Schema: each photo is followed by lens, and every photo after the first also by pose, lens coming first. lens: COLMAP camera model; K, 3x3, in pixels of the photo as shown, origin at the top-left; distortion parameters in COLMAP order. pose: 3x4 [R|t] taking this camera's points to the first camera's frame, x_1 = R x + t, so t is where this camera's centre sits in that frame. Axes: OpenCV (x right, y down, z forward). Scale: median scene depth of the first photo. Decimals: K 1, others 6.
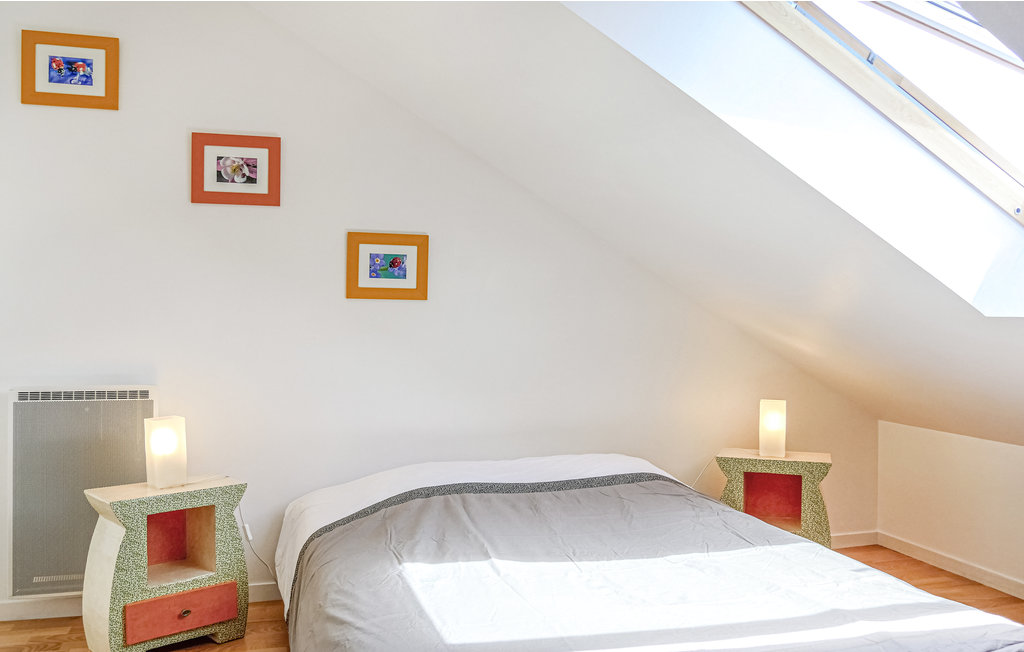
lens RADIAL K [[868.9, 0, 512.0], [0, 868.9, 326.0], [0, 0, 1]] dist [-0.035002, -0.004573]
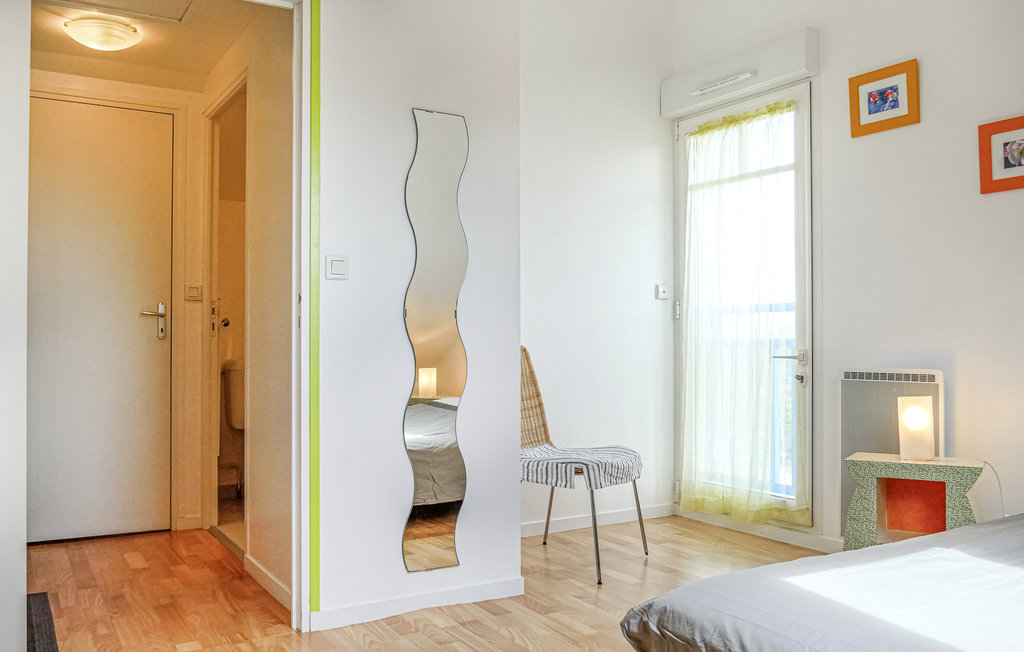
lens RADIAL K [[868.9, 0, 512.0], [0, 868.9, 326.0], [0, 0, 1]] dist [-0.035002, -0.004573]
pose [[0.260885, -0.019074, -0.965182, 0.482652], [0.036096, 0.999298, -0.009992, 0.004820], [0.964695, -0.032232, 0.261390, 0.192459]]
